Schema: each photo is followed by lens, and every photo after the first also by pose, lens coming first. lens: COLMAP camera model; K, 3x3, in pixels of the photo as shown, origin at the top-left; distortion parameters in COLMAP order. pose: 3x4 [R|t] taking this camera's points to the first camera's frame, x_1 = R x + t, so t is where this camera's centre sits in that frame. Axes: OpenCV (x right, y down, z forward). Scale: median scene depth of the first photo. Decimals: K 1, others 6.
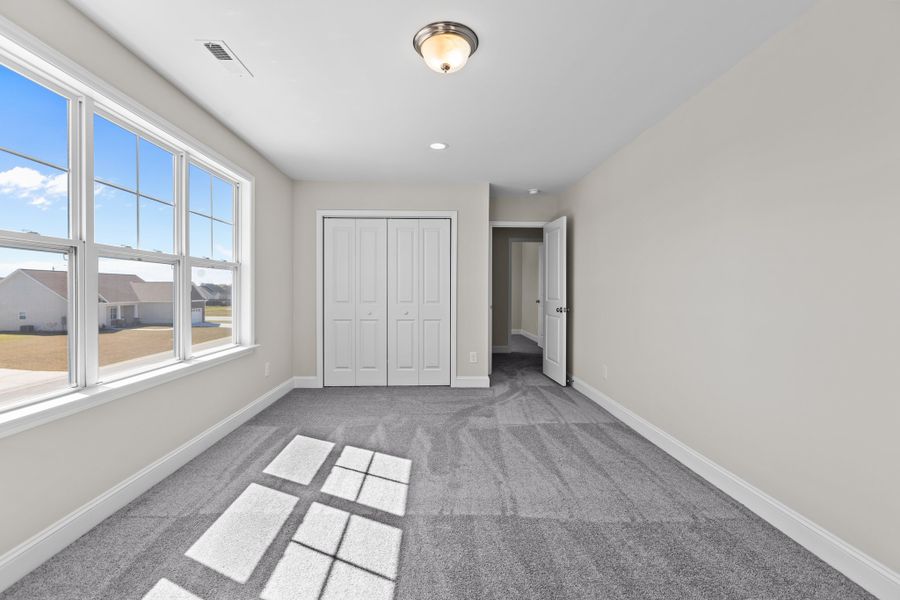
lens RADIAL K [[400.9, 0, 446.4], [0, 400.9, 299.0], [0, 0, 1]] dist [0.000479, -0.000267]
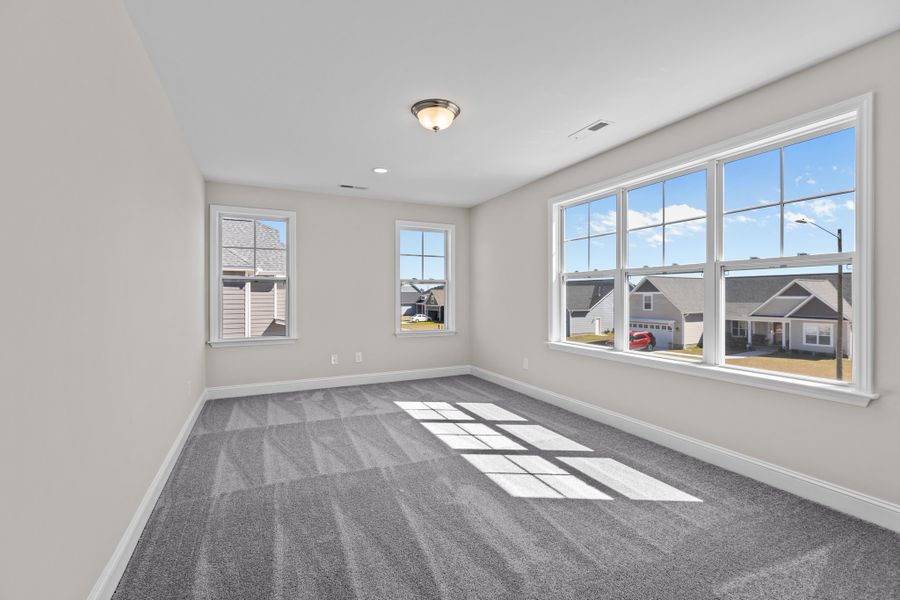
lens RADIAL K [[389.0, 0, 450.0], [0, 389.0, 300.0], [0, 0, 1]] dist [0.000953, 0.000121]
pose [[-0.911202, 0.000693, -0.411959, 0.401650], [-0.006259, 0.999860, 0.015526, -0.033990], [0.411913, 0.016726, -0.911070, 1.779984]]
